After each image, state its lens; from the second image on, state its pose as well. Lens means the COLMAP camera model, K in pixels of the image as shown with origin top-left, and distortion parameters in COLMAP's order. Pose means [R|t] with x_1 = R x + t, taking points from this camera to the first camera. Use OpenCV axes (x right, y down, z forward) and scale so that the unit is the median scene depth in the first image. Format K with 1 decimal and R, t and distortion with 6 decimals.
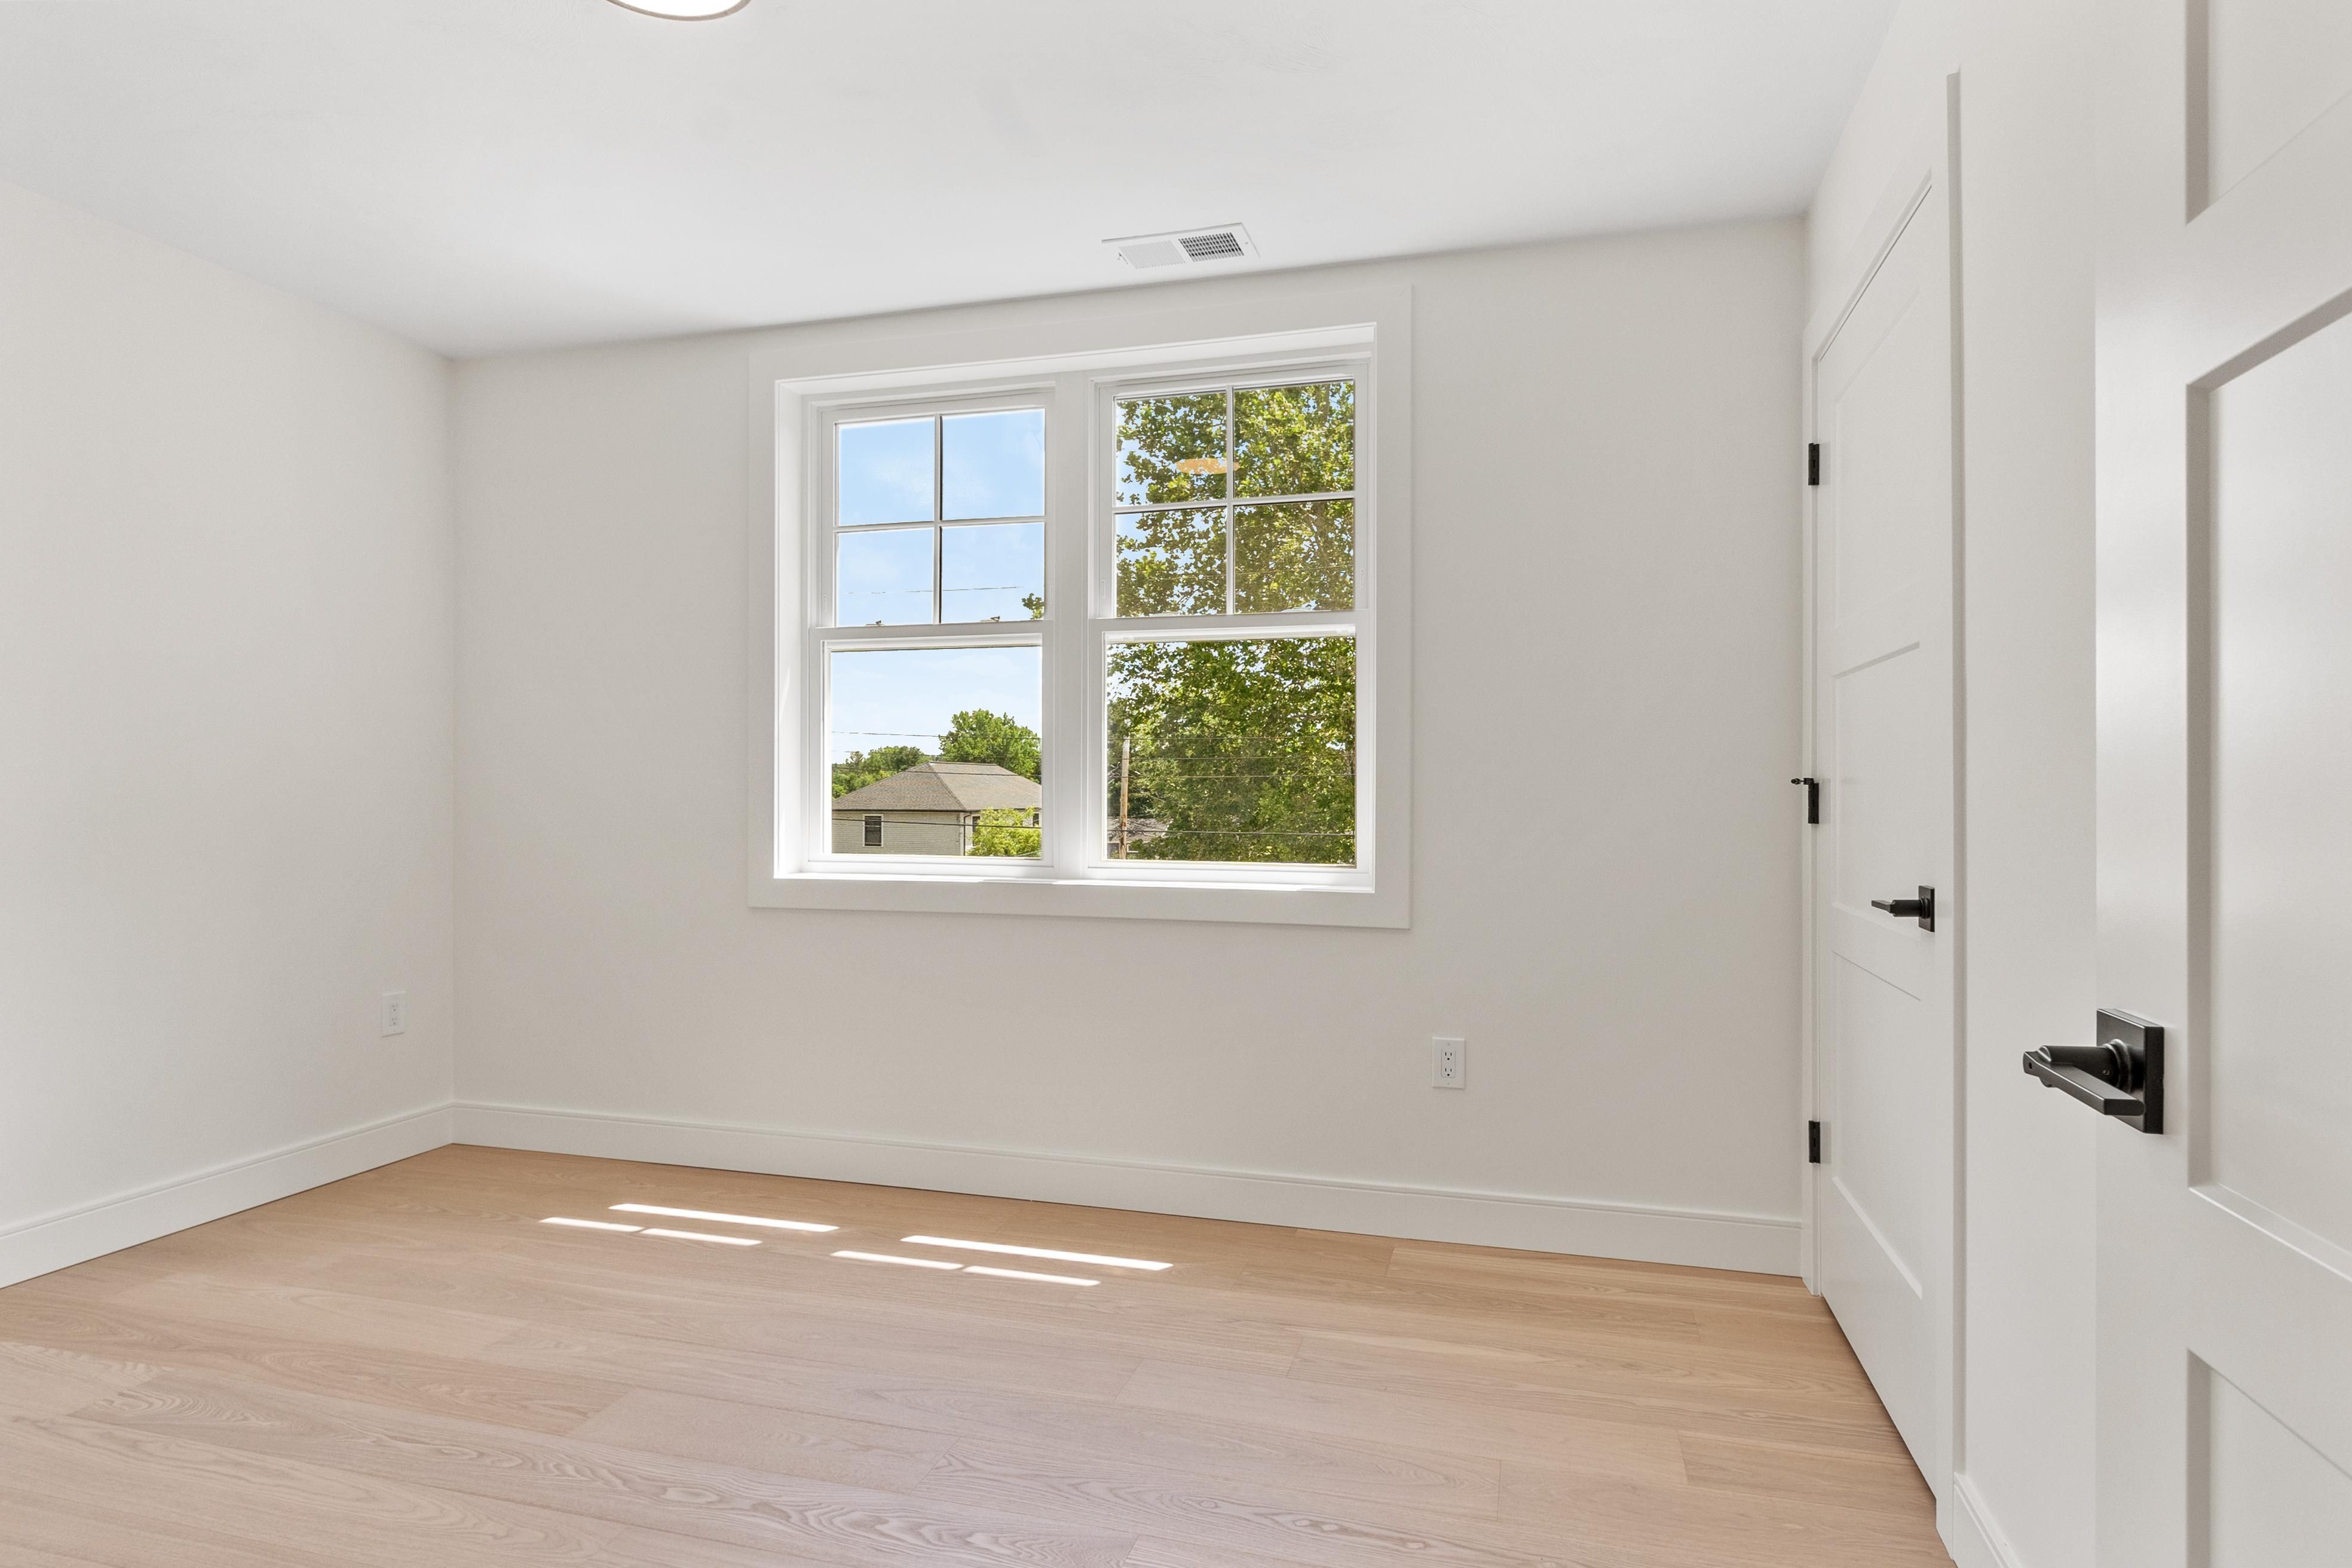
lens RADIAL K [[1279.2, 0, 1170.7], [0, 1279.2, 778.8], [0, 0, 1]] dist [0.000720, -0.000070]
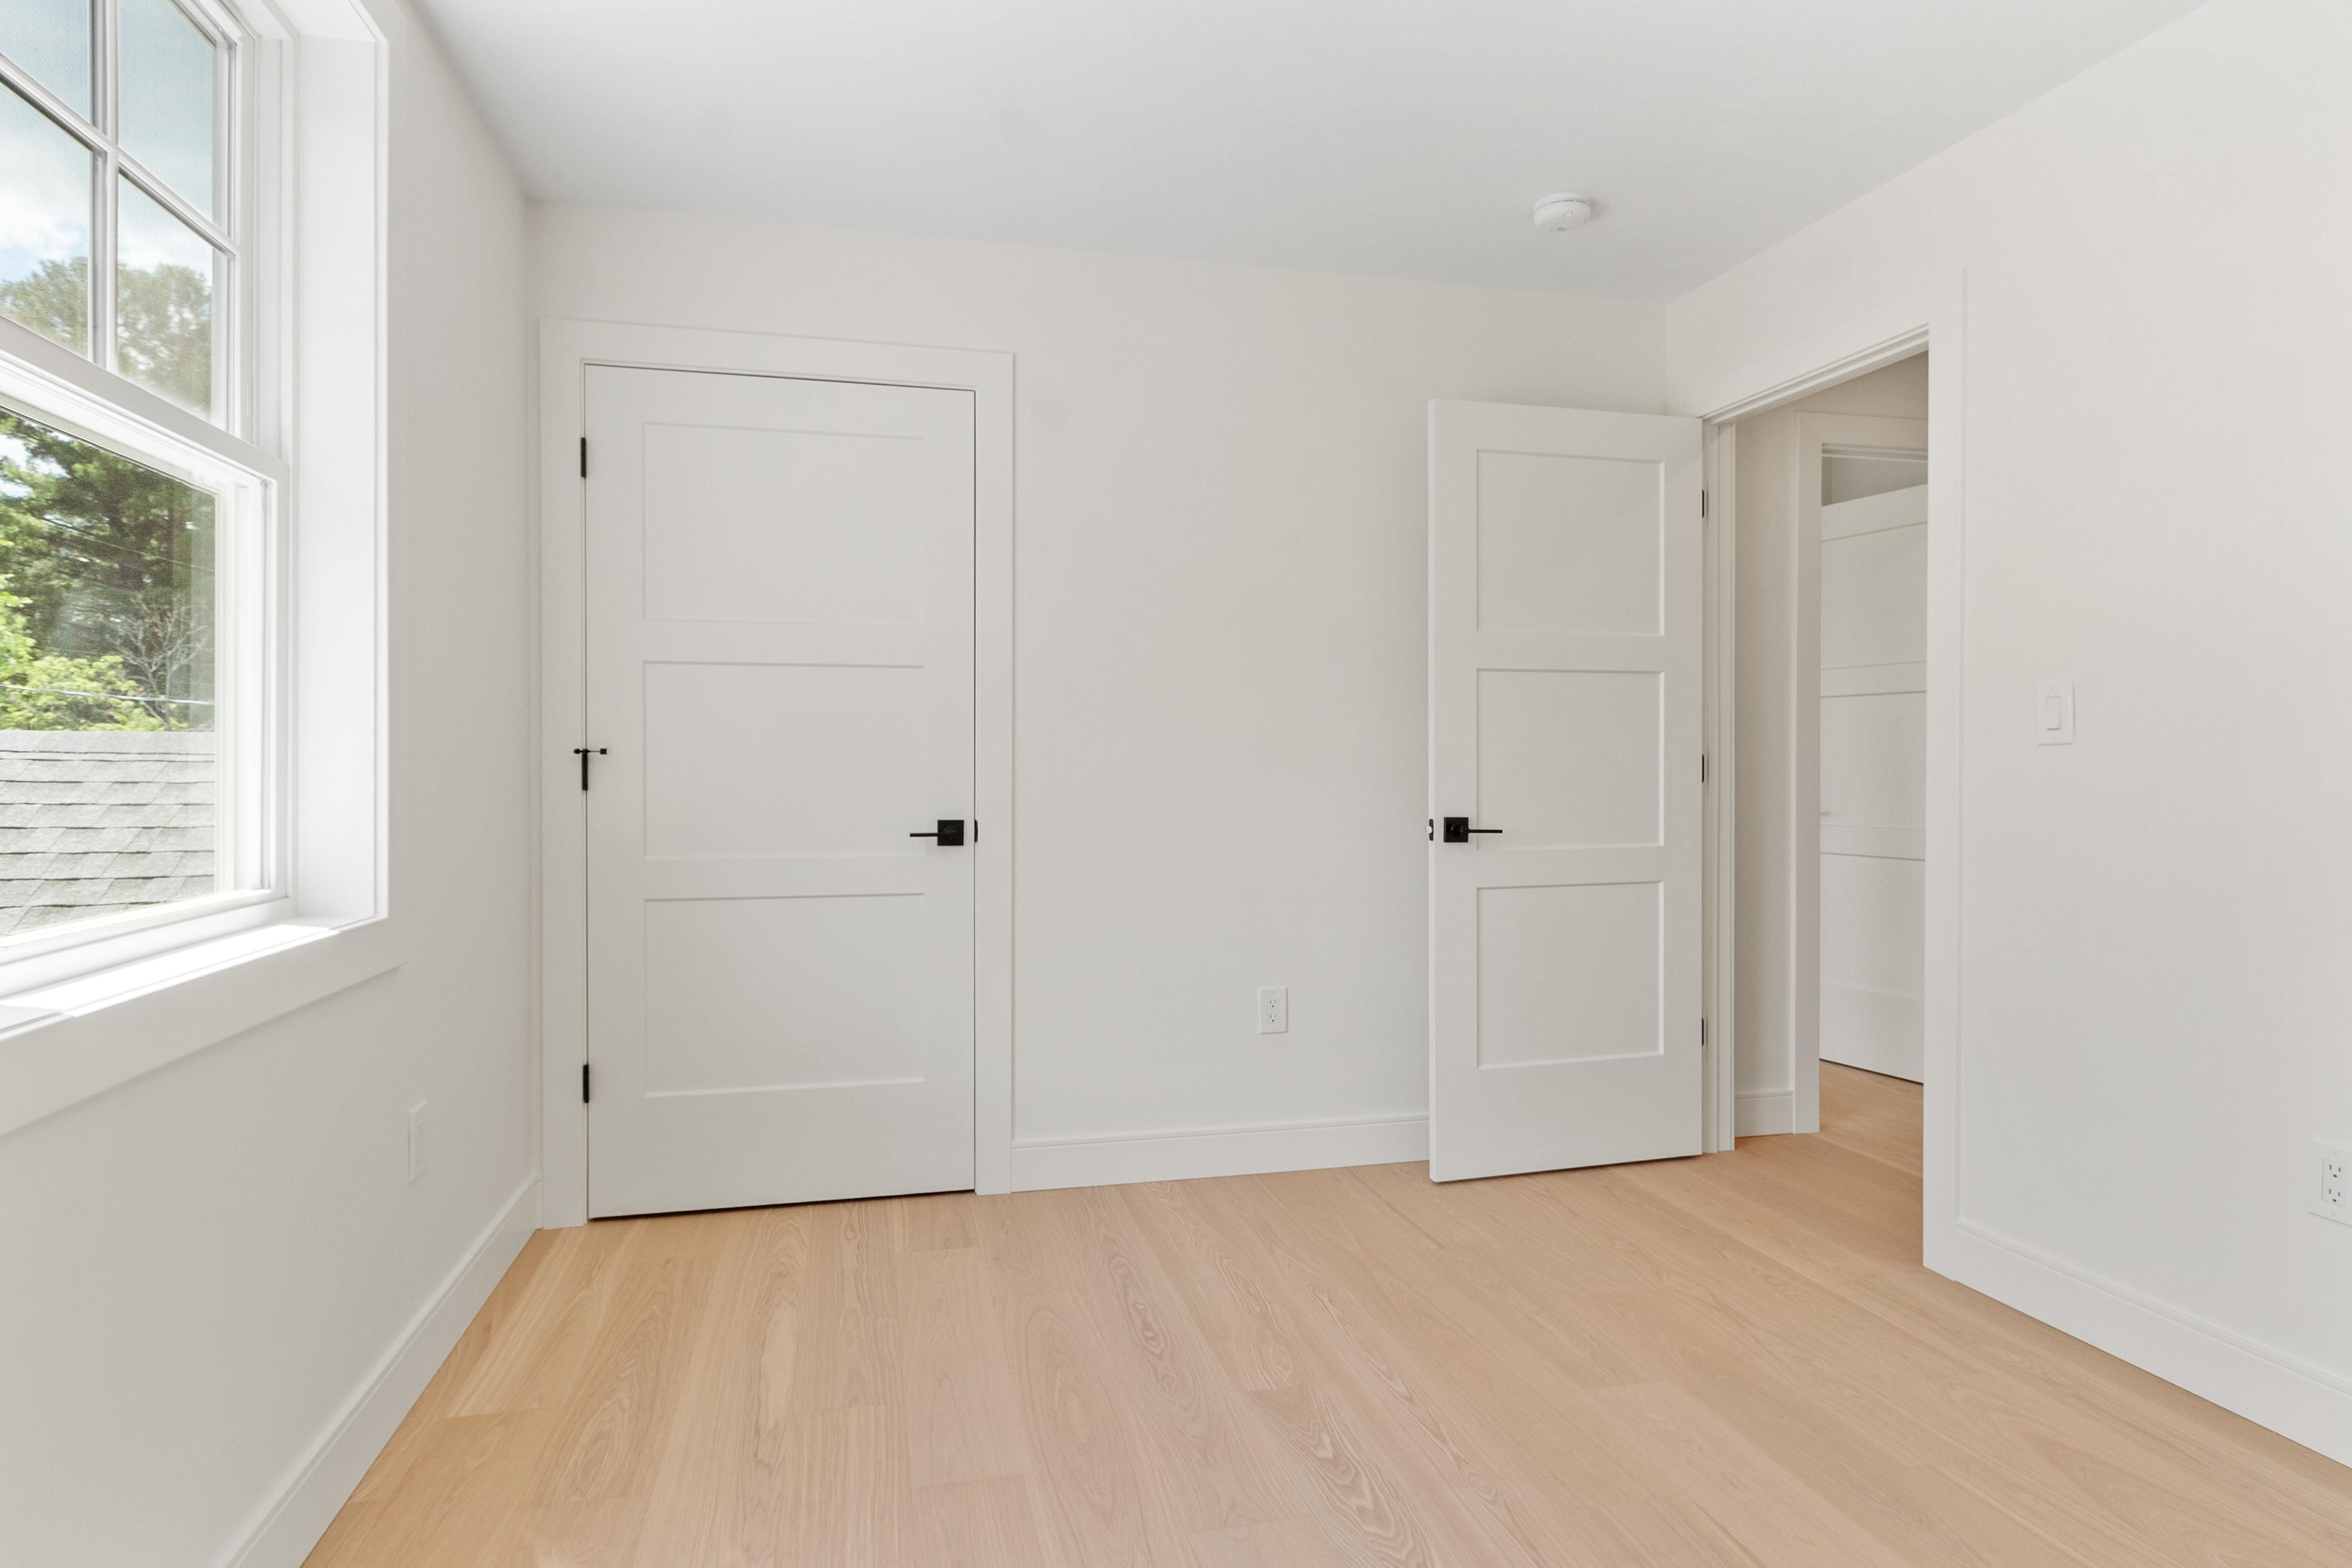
lens RADIAL K [[1279.2, 0, 1169.3], [0, 1279.2, 777.1], [0, 0, 1]] dist [0.000720, -0.000070]
pose [[-0.485111, -0.012244, 0.874367, -0.724381], [-0.006814, 0.999925, 0.010221, 0.009182], [-0.874426, -0.001000, -0.485158, 1.160396]]
